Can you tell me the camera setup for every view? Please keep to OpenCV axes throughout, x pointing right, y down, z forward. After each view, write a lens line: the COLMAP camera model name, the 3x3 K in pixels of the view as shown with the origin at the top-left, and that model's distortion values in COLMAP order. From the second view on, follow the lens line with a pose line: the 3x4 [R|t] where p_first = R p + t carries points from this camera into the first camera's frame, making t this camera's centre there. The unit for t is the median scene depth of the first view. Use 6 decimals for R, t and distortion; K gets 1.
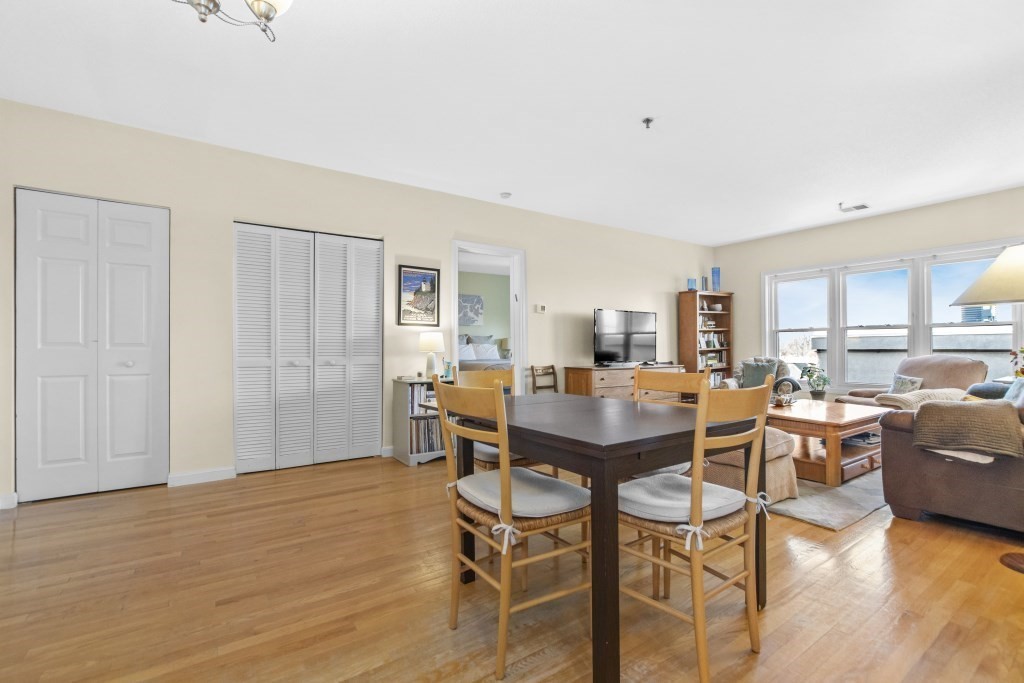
lens RADIAL K [[443.3, 0, 508.8], [0, 443.3, 344.2], [0, 0, 1]] dist [0.000136, -0.000260]
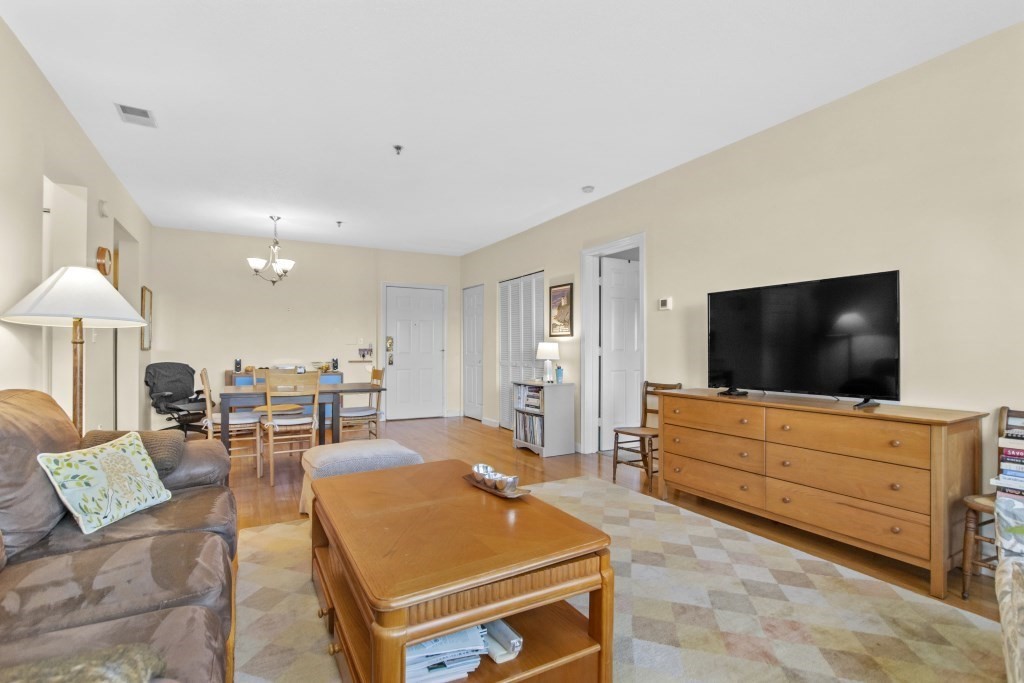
lens RADIAL K [[476.3, 0, 517.7], [0, 476.3, 349.8], [0, 0, 1]] dist [-0.000703, -0.000012]
pose [[-0.073474, 0.002663, -0.997294, 0.687952], [0.007883, 0.999967, 0.002089, -0.006886], [0.997266, -0.007708, -0.073492, 0.653547]]
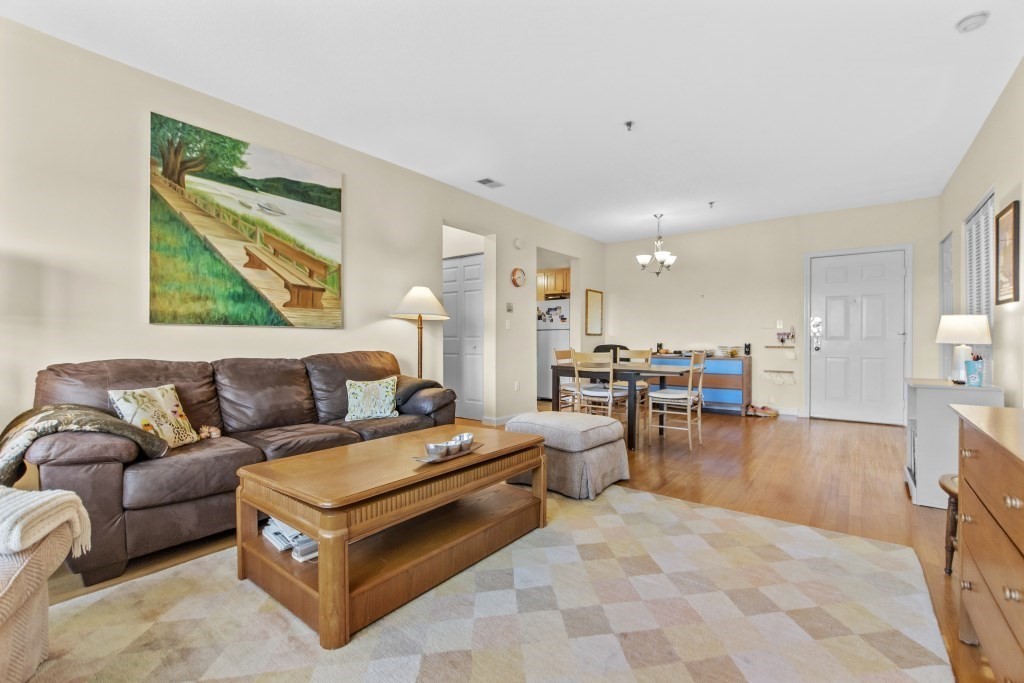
lens RADIAL K [[453.1, 0, 513.0], [0, 453.1, 344.0], [0, 0, 1]] dist [-0.012554, 0.000084]
pose [[-0.947790, 0.008168, -0.318791, 0.435873], [0.007747, 0.999967, 0.002590, 0.007091], [0.318802, -0.000014, -0.947821, 0.921871]]
